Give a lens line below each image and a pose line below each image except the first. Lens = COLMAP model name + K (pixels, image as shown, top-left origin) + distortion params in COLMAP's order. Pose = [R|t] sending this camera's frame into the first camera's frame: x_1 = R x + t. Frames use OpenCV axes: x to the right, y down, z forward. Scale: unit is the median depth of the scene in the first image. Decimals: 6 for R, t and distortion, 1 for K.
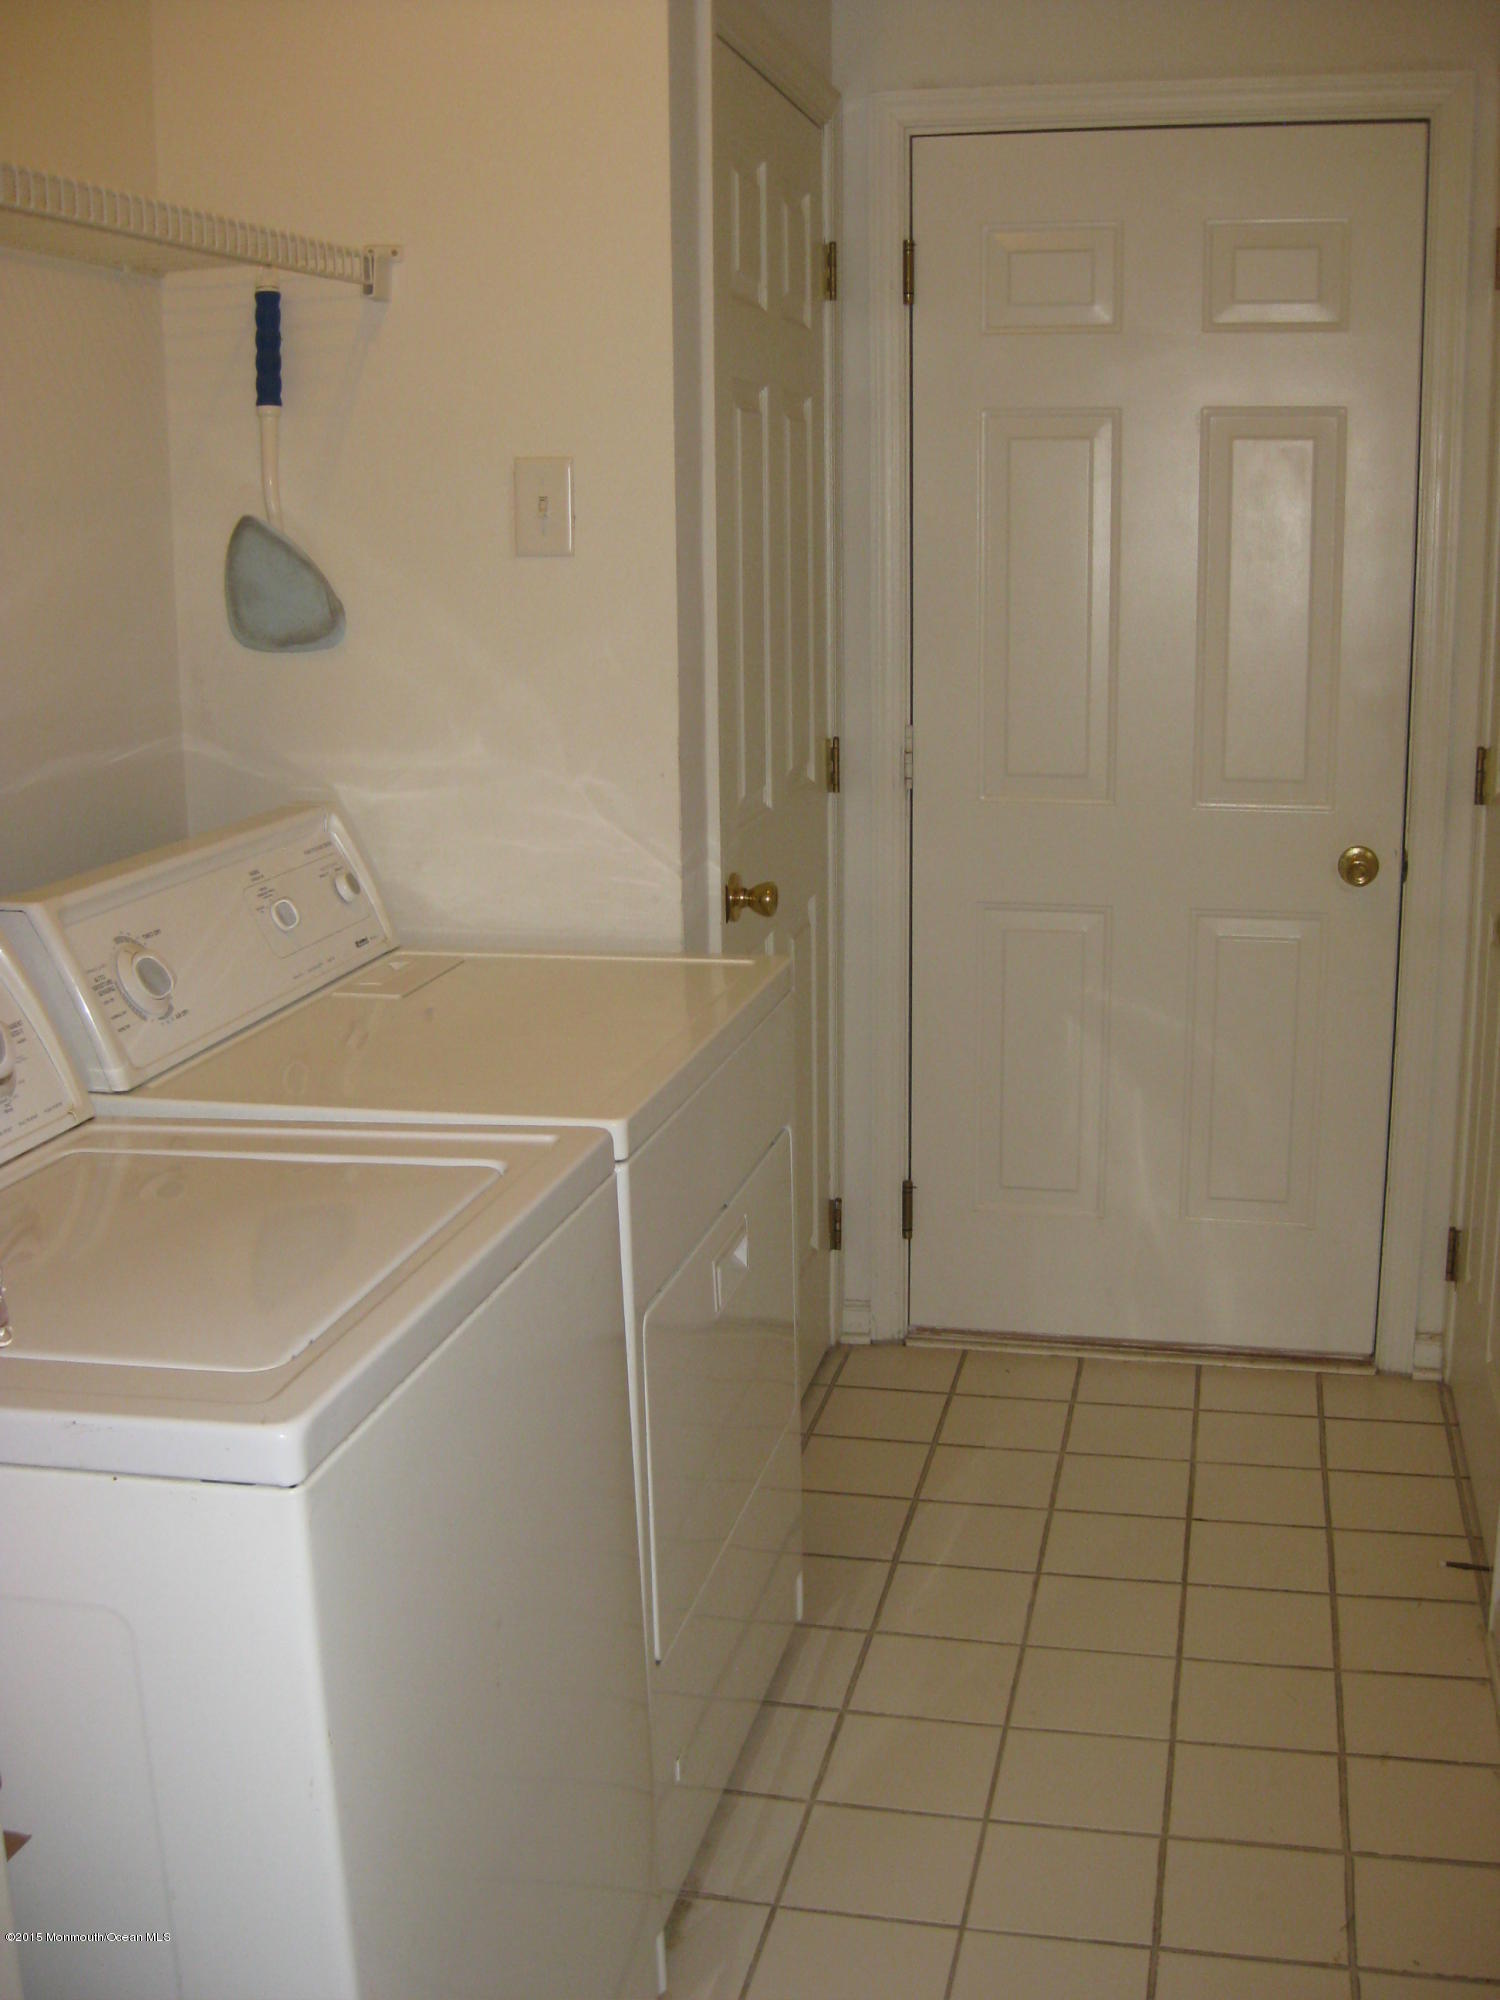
lens RADIAL K [[2217.1, 0, 767.2], [0, 2217.1, 988.6], [0, 0, 1]] dist [-0.135298, 0.000000]
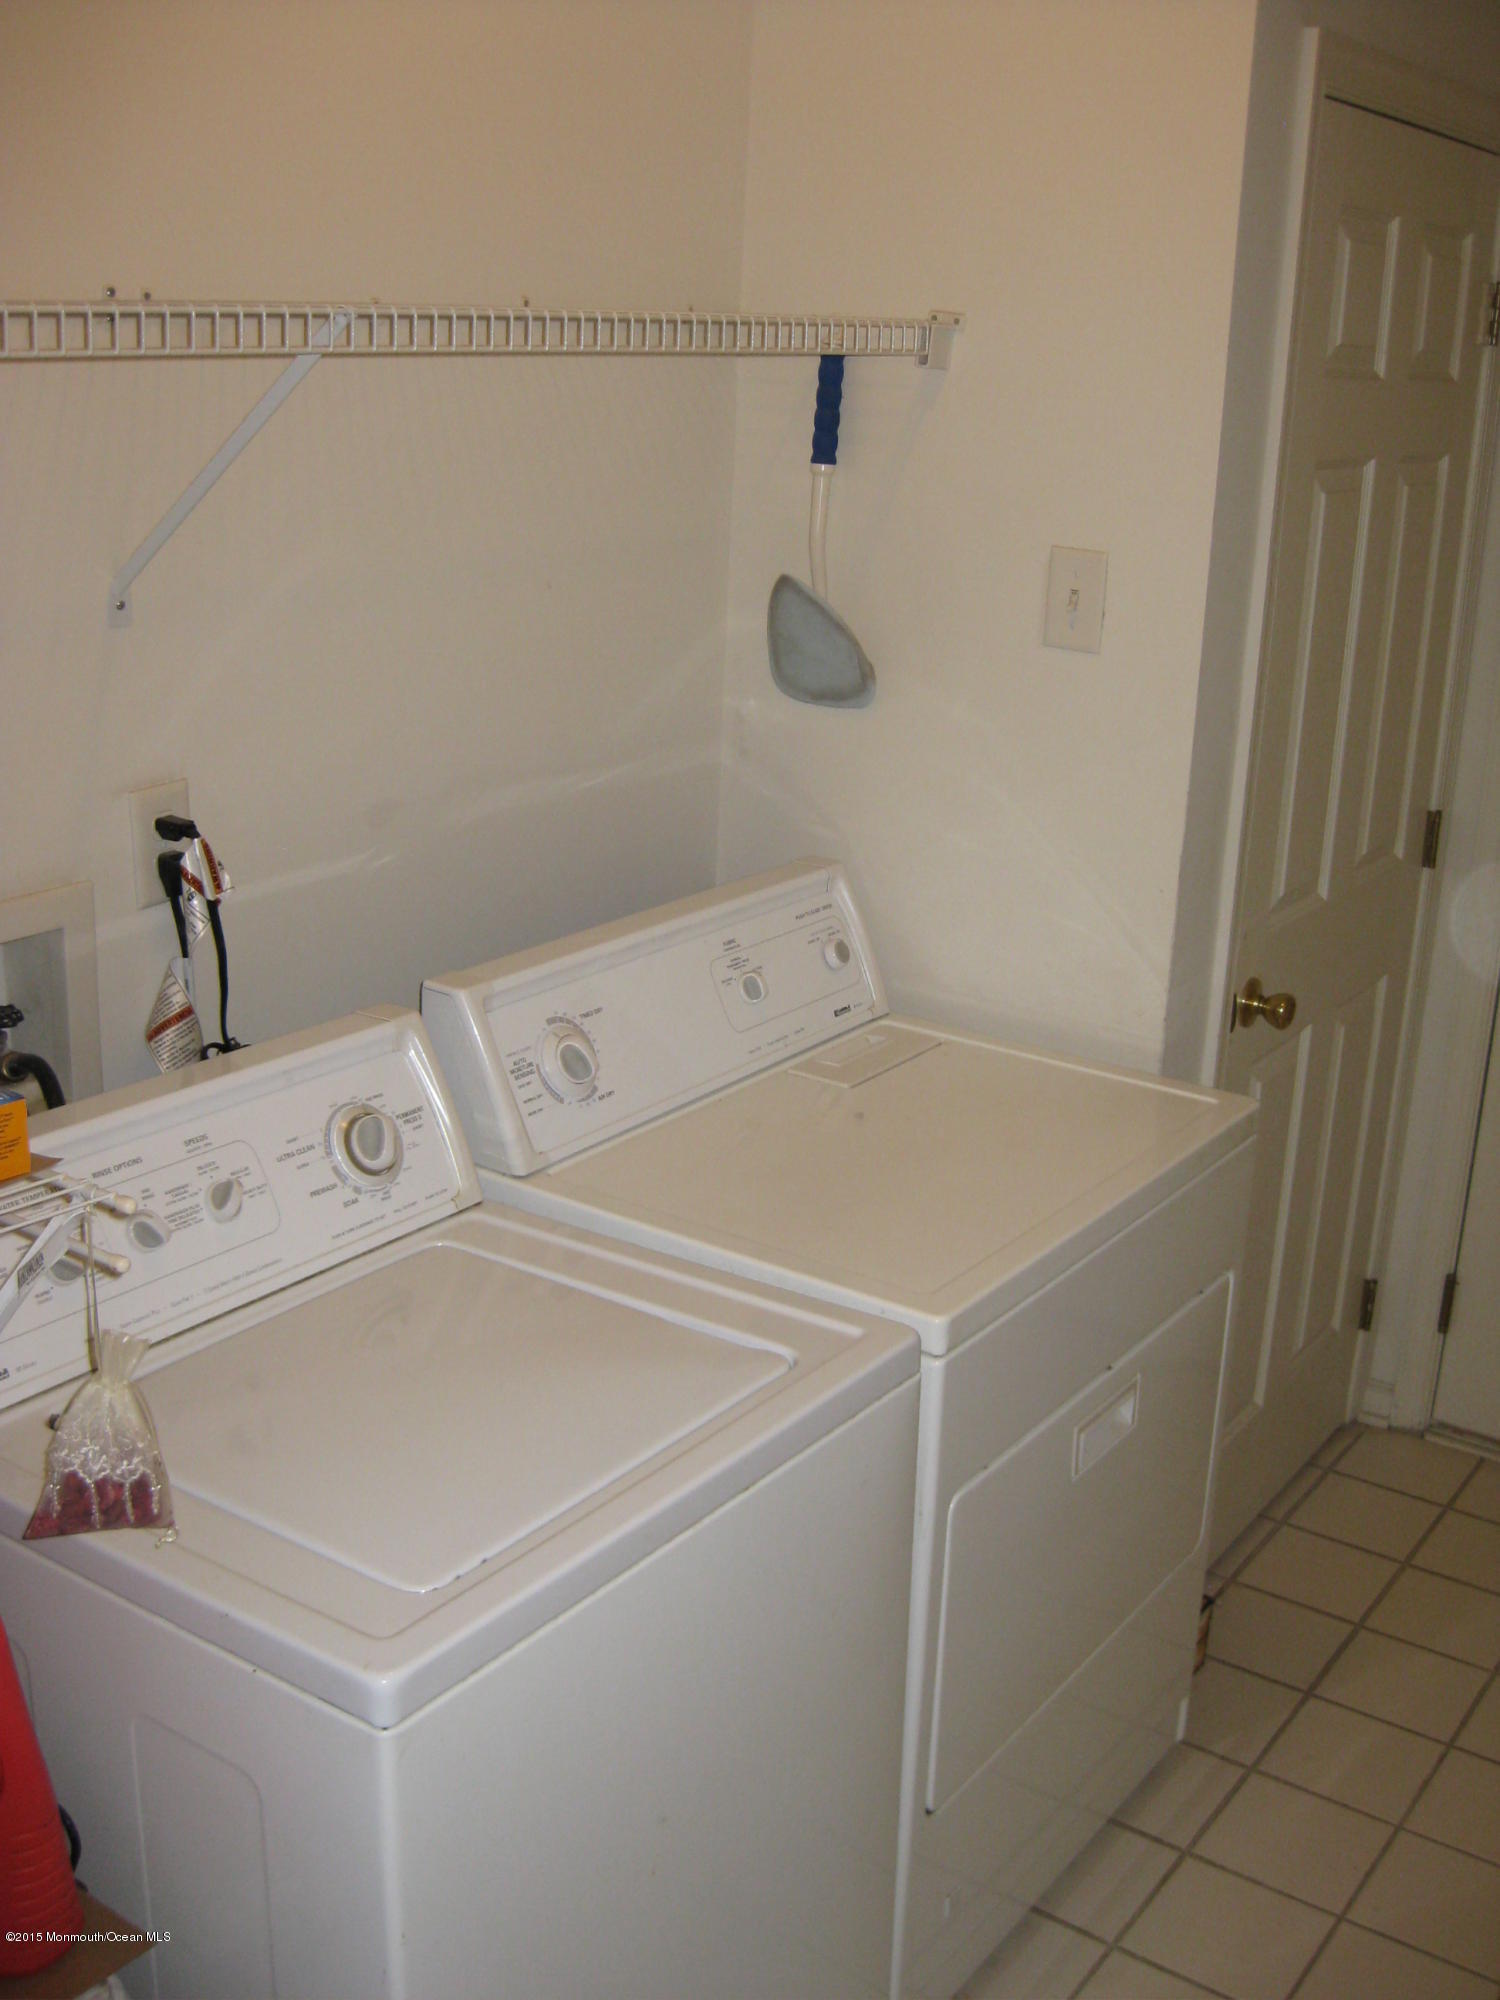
lens RADIAL K [[2217.1, 0, 770.4], [0, 2217.1, 1005.9], [0, 0, 1]] dist [-0.135298, 0.000000]
pose [[0.927440, 0.163019, -0.336572, 0.128003], [-0.133653, 0.985036, 0.108816, -0.129731], [0.349275, -0.055936, 0.935349, 0.037812]]
